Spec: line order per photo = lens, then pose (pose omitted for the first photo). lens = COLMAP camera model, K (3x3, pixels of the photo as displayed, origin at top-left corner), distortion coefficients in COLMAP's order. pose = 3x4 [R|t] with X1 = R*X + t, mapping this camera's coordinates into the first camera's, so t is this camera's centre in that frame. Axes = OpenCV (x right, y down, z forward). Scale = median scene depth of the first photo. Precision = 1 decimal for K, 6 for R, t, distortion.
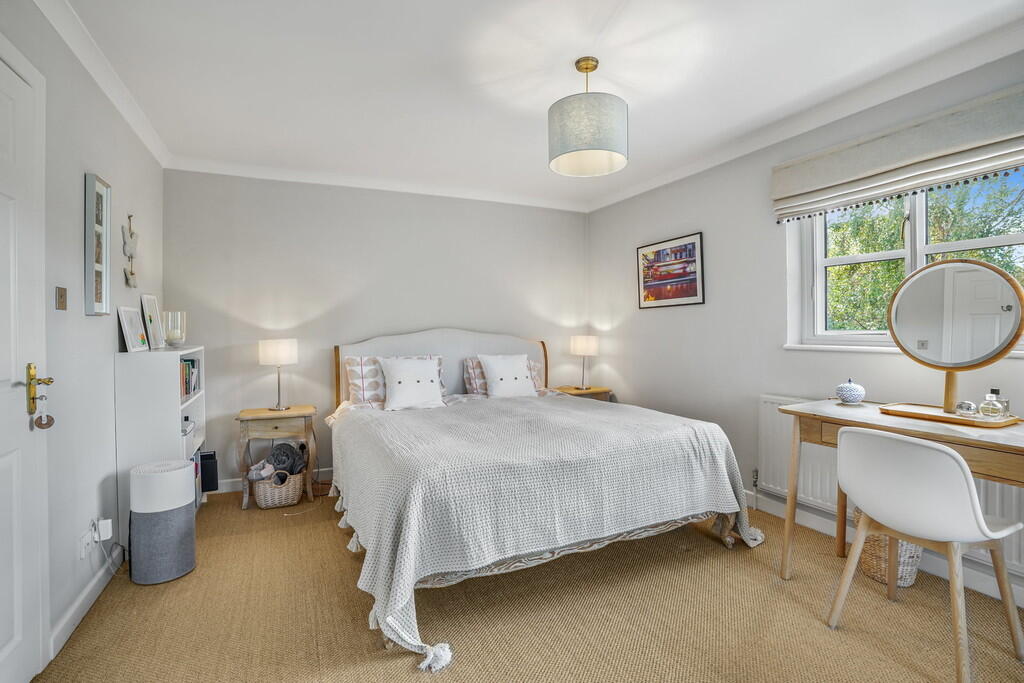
lens RADIAL K [[489.4, 0, 511.0], [0, 489.4, 335.3], [0, 0, 1]] dist [-0.030465, 0.000490]
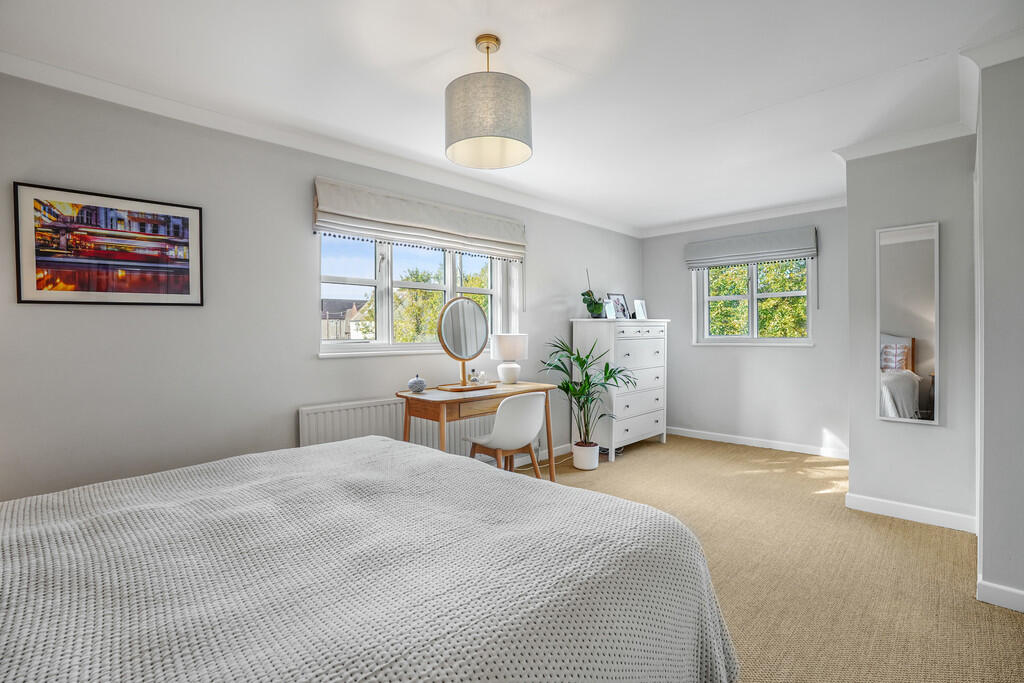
lens RADIAL K [[489.4, 0, 510.9], [0, 489.4, 336.4], [0, 0, 1]] dist [-0.030465, 0.000490]
pose [[-0.343339, -0.006101, 0.939192, -0.433597], [0.015680, 0.999802, 0.012227, -0.019220], [-0.939081, 0.018924, -0.343176, 0.780555]]
